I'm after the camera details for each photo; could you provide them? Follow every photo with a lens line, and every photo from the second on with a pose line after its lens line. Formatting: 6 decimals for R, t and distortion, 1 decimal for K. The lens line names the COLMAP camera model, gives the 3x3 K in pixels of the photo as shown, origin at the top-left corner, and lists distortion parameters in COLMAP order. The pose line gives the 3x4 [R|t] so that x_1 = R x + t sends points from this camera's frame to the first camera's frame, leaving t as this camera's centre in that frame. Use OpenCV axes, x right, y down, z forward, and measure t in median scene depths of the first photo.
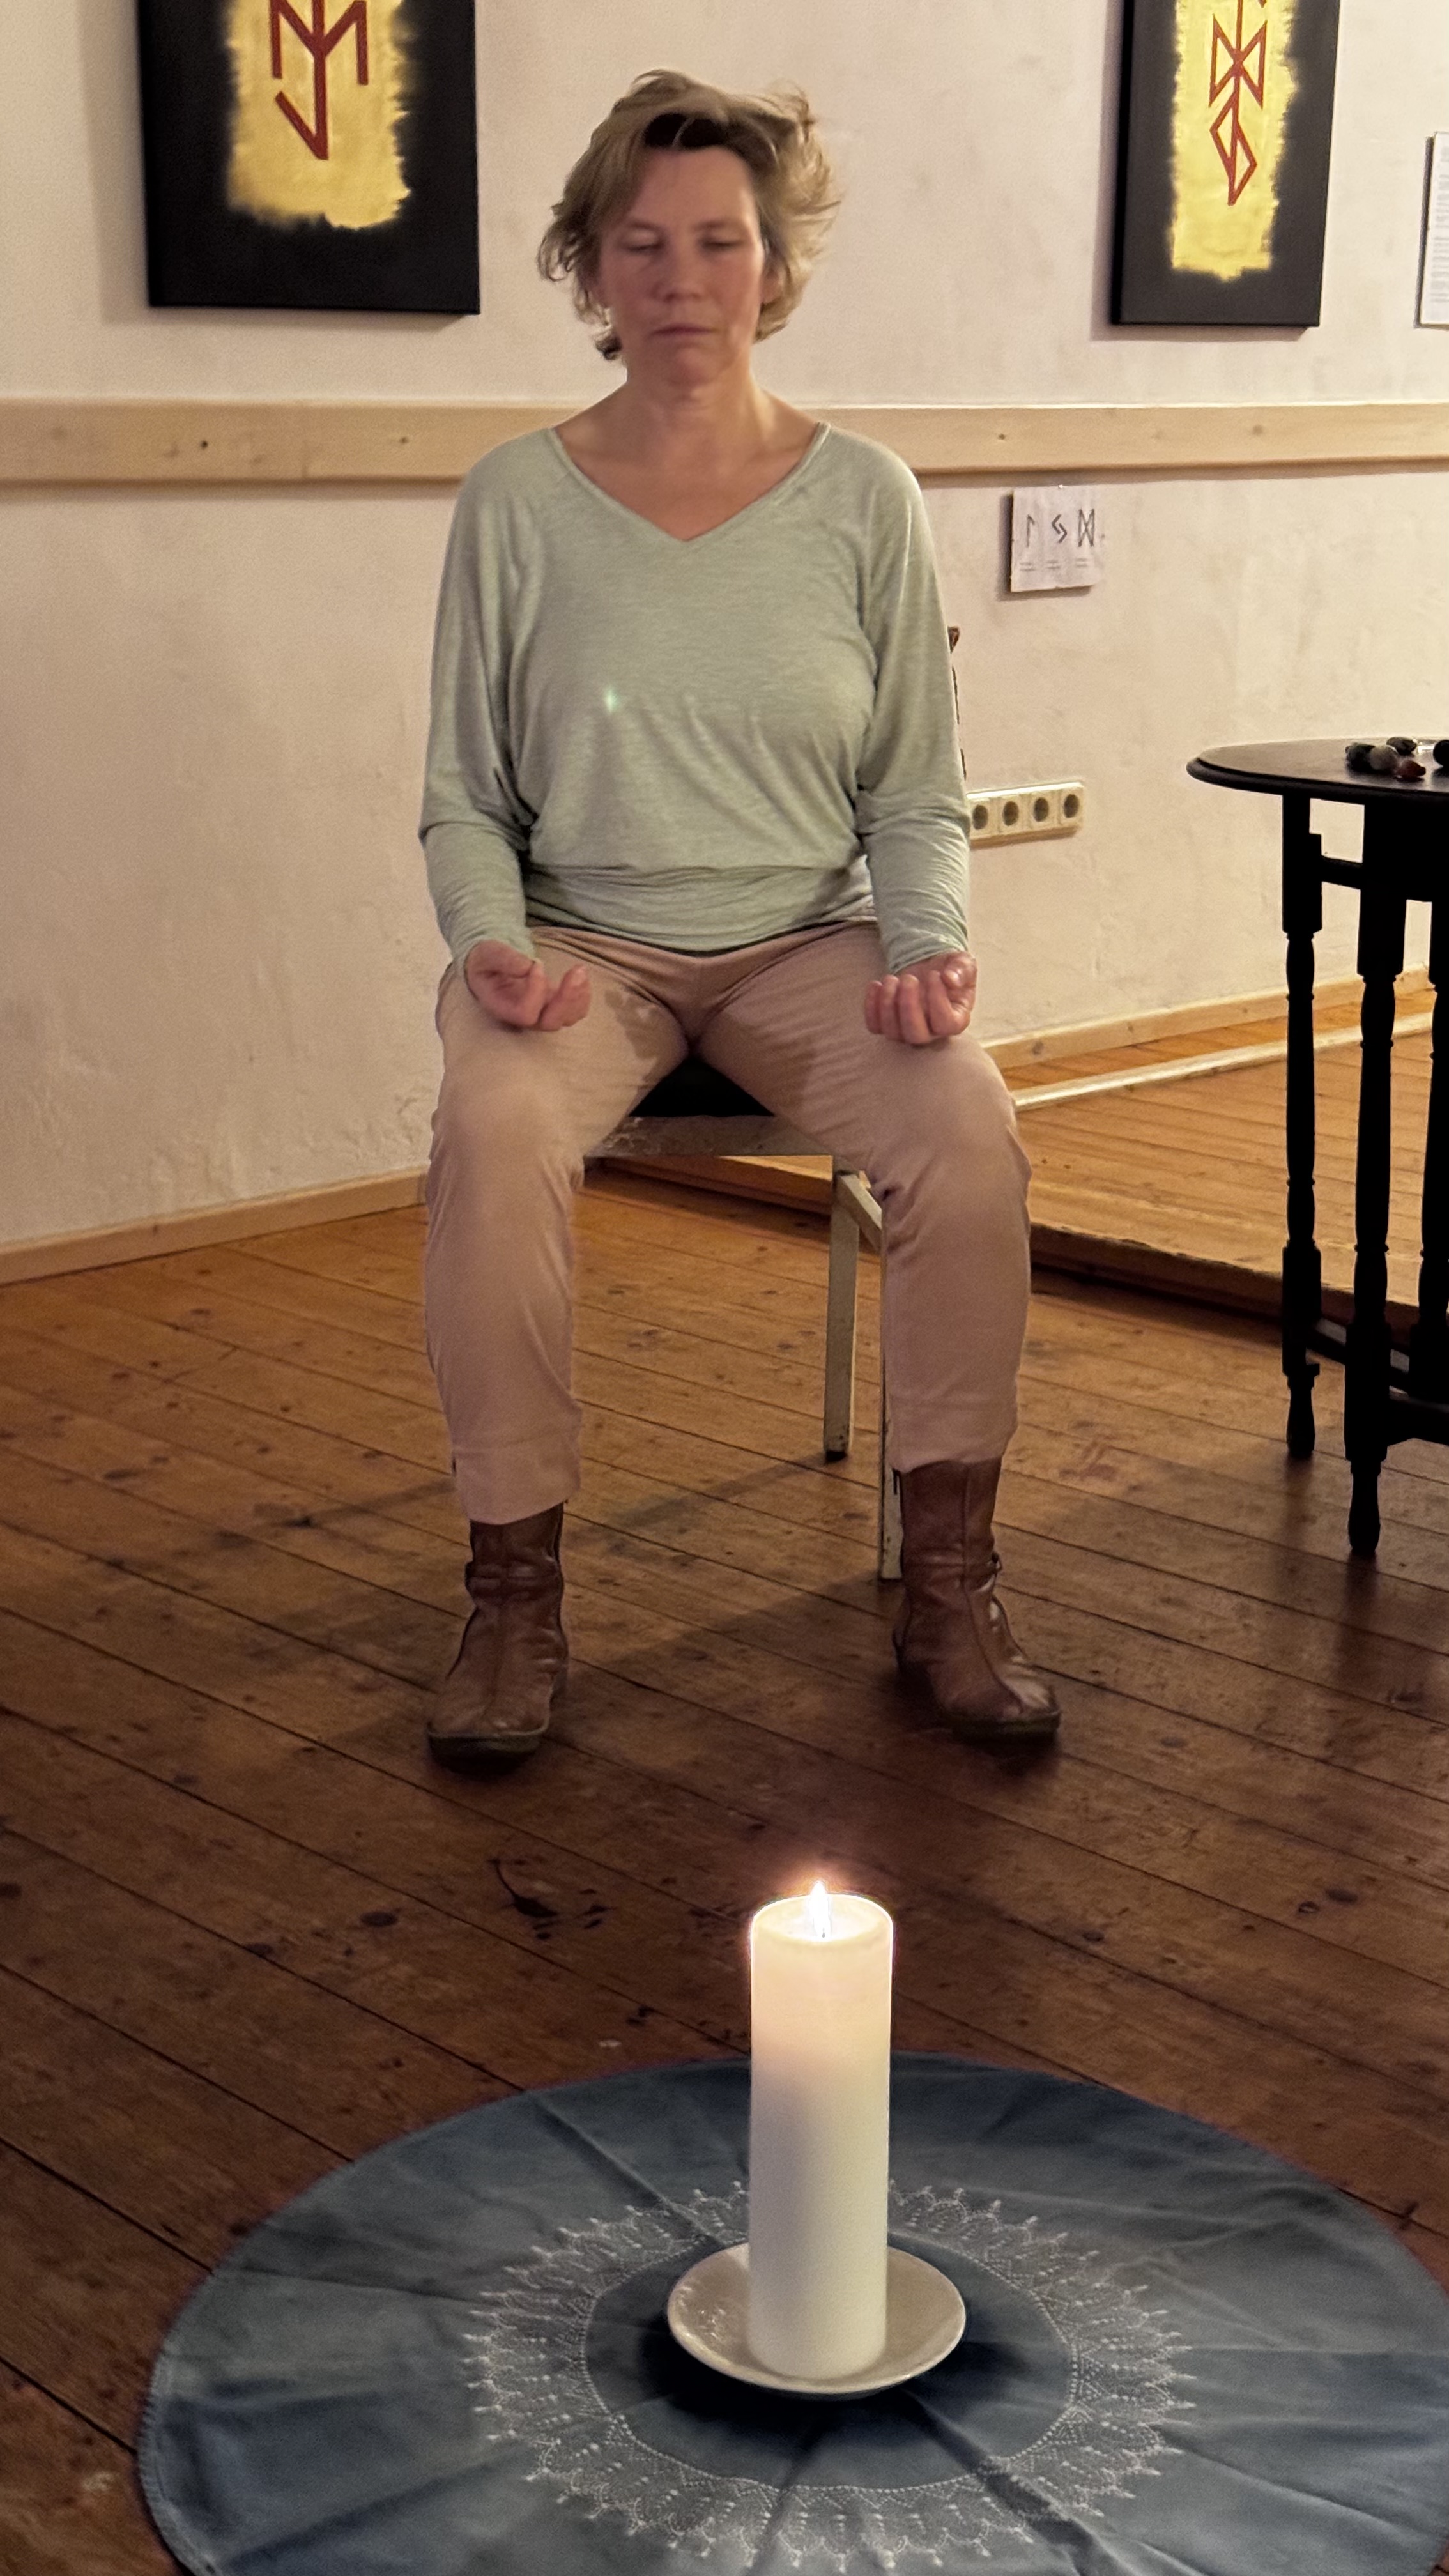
lens RADIAL K [[3547.7, 0, 722.5], [0, 3547.7, 1294.7], [0, 0, 1]] dist [0.092864, 0.000000]
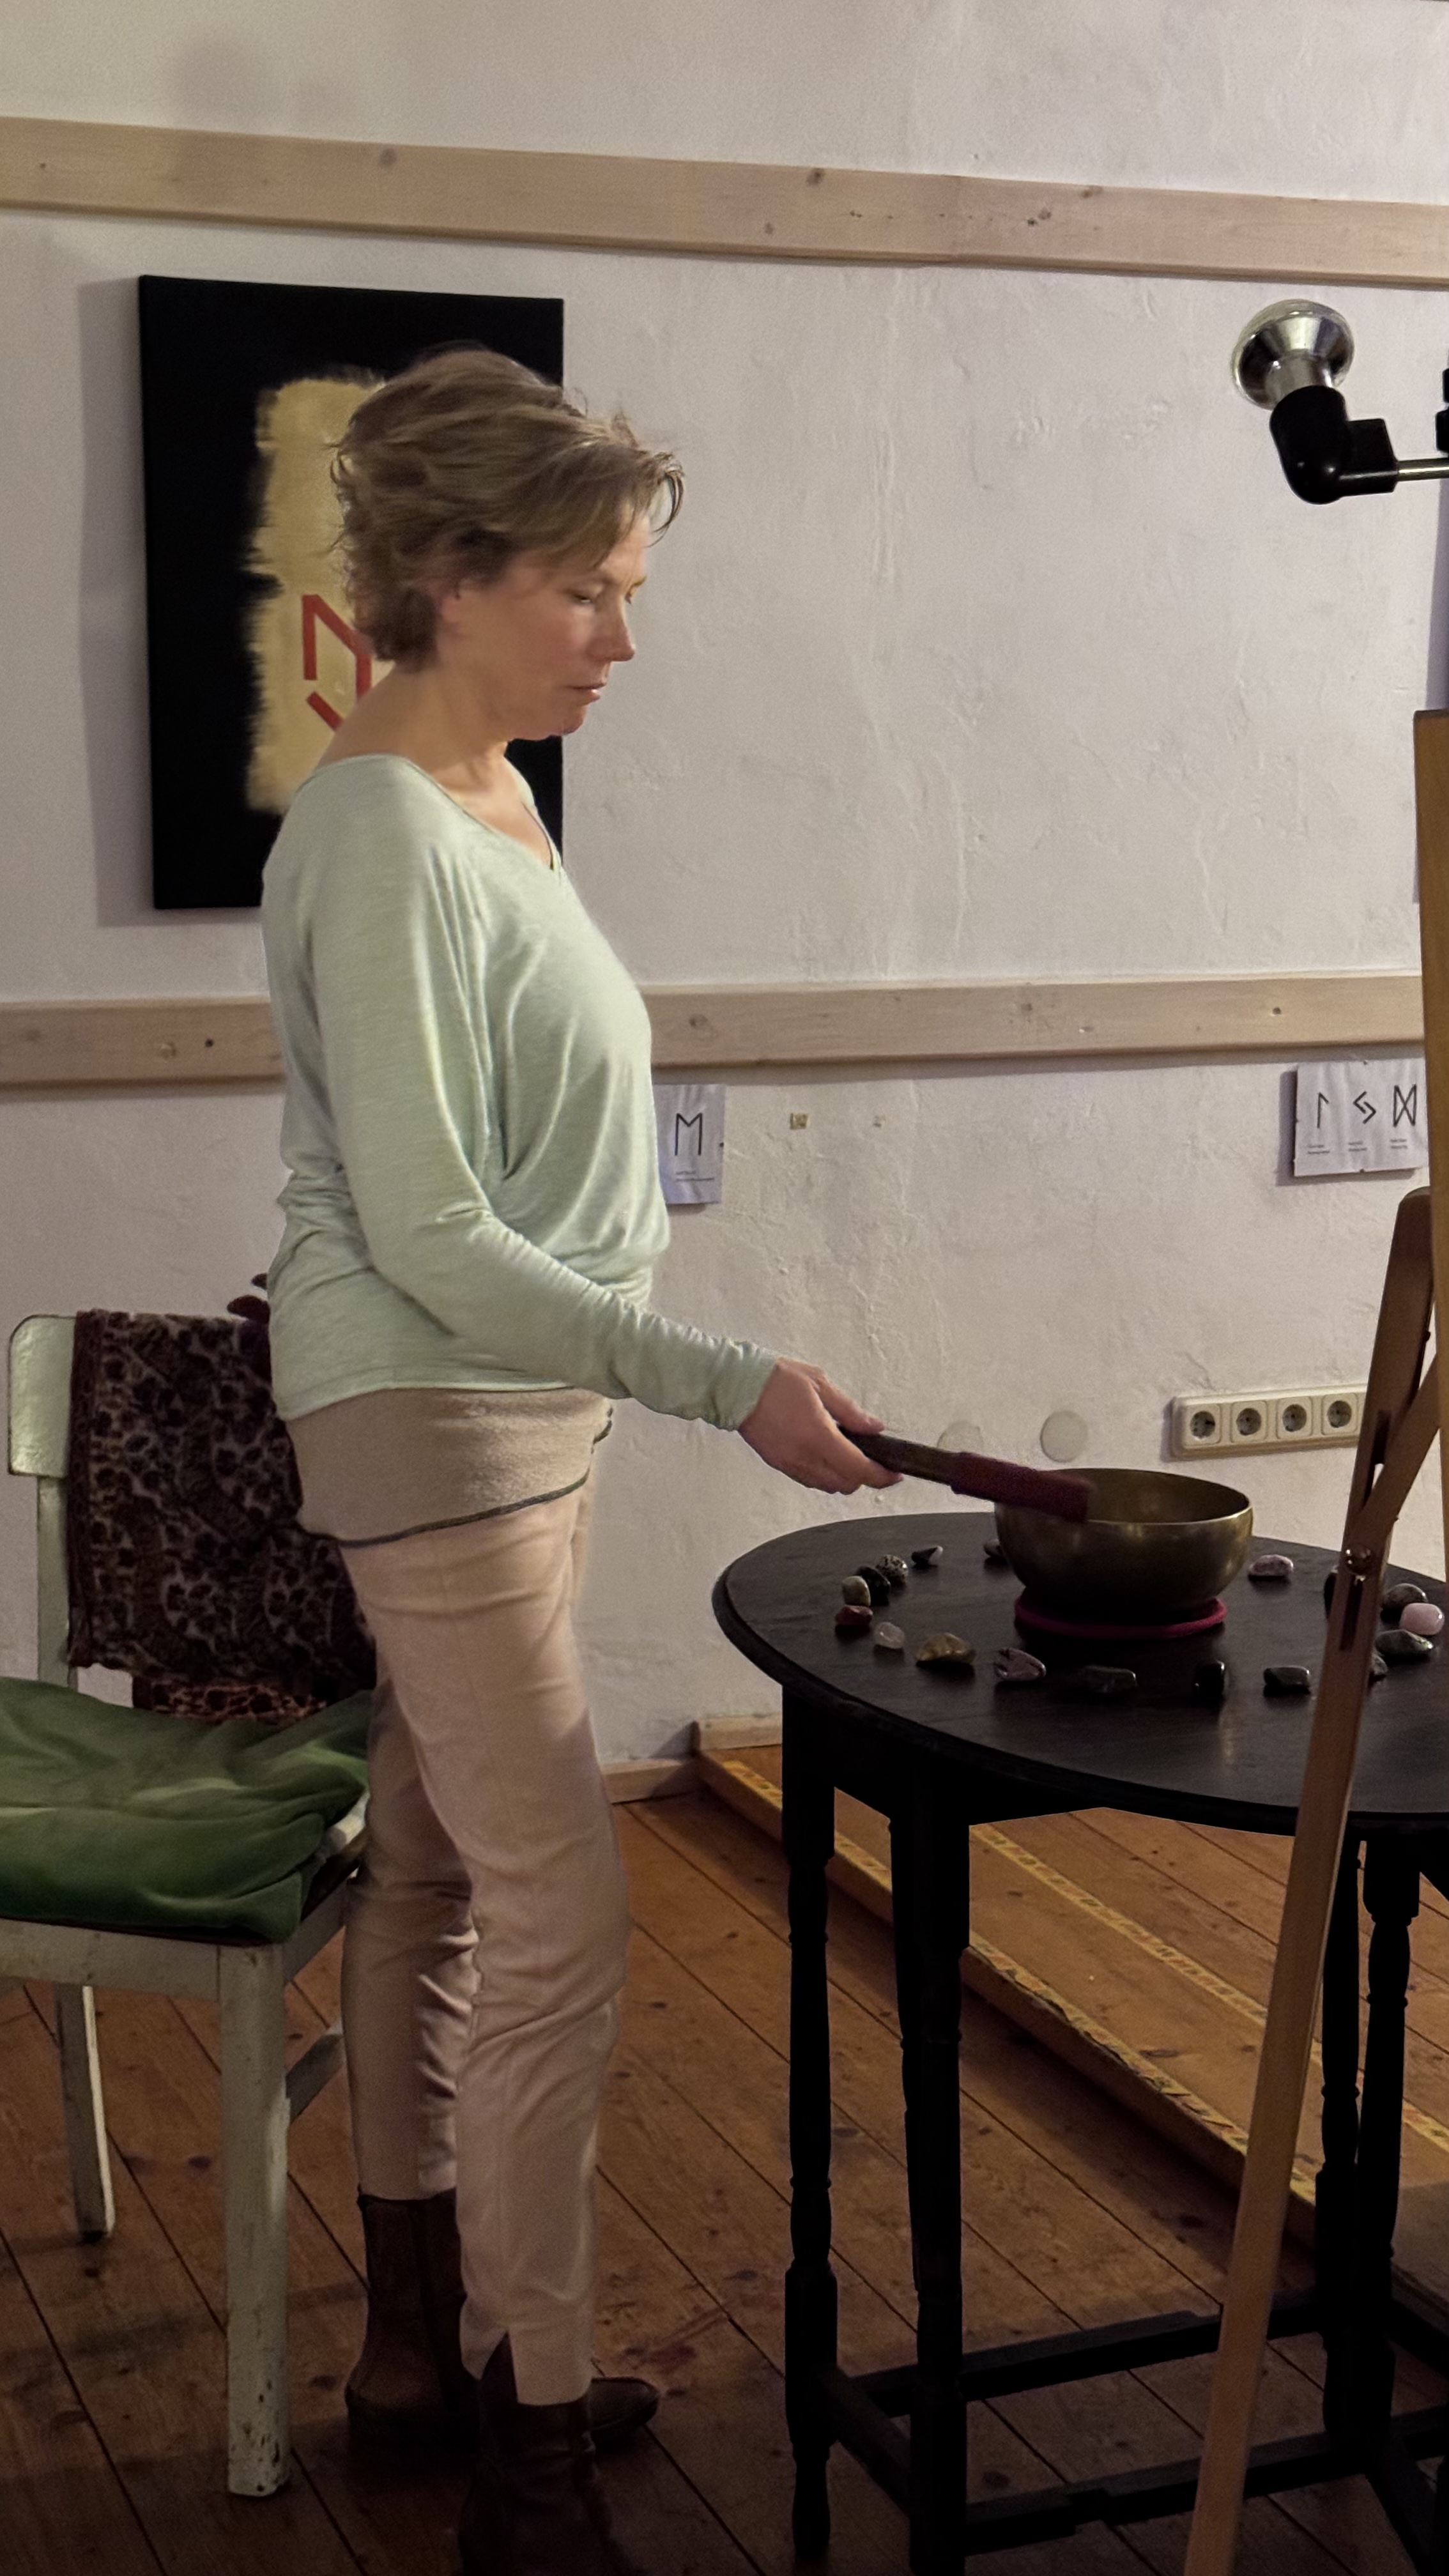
lens RADIAL K [[3547.7, 0, 733.9], [0, 3547.7, 1292.3], [0, 0, 1]] dist [0.092864, 0.000000]
pose [[0.932913, 0.068006, -0.353623, 0.328246], [-0.096328, 0.993348, -0.063093, -0.121528], [0.346980, 0.092924, 0.933258, 0.152036]]
